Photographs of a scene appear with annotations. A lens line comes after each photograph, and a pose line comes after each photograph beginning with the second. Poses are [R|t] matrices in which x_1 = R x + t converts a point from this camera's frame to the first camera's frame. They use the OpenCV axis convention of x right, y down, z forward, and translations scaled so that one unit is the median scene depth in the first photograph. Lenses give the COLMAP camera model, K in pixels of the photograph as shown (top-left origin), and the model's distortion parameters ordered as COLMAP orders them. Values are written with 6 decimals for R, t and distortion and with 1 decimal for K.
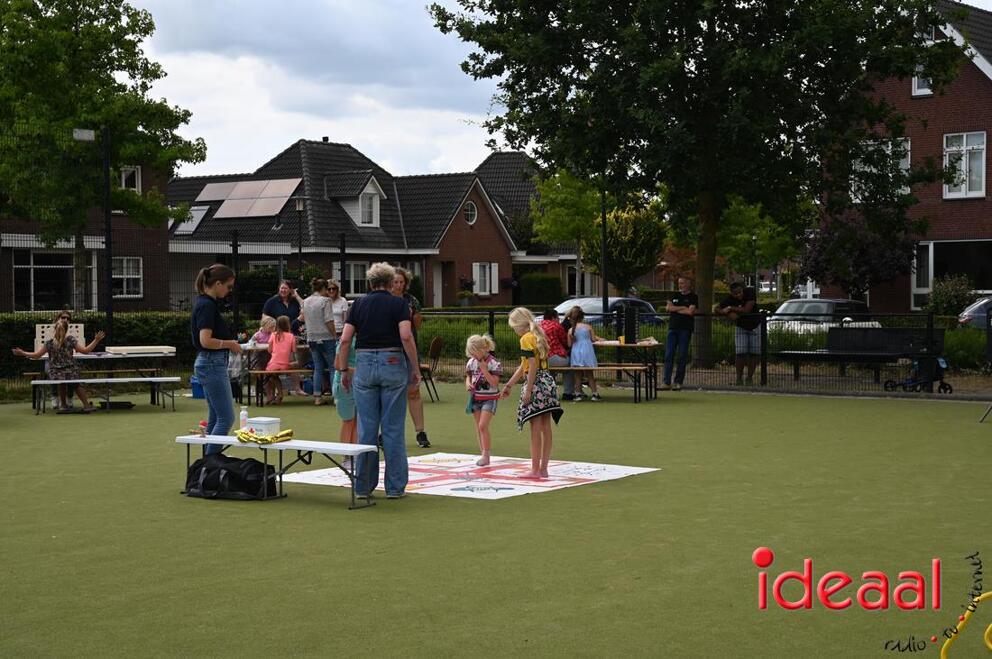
lens RADIAL K [[1719.4, 0, 496.0], [0, 1719.4, 329.5], [0, 0, 1]] dist [0.182415, 0.114207]
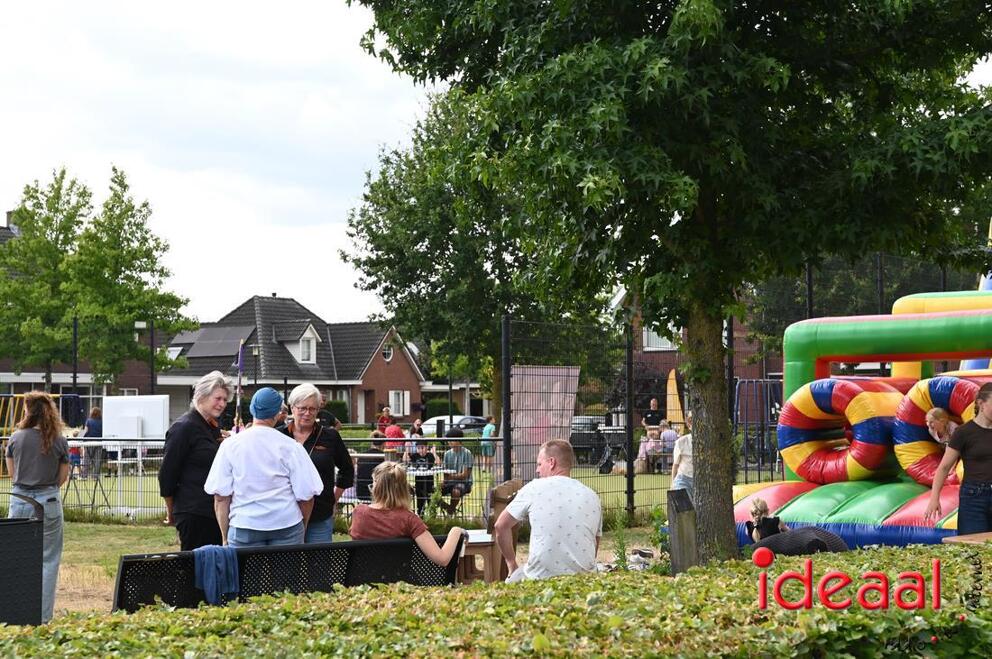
lens RADIAL K [[1746.3, 0, 496.0], [0, 1746.3, 329.5], [0, 0, 1]] dist [0.054879, -0.094241]
pose [[0.999567, -0.000181, 0.029433, 0.028964], [0.002265, 0.997489, -0.070781, 0.008060], [-0.029346, 0.070817, 0.997058, -0.311007]]
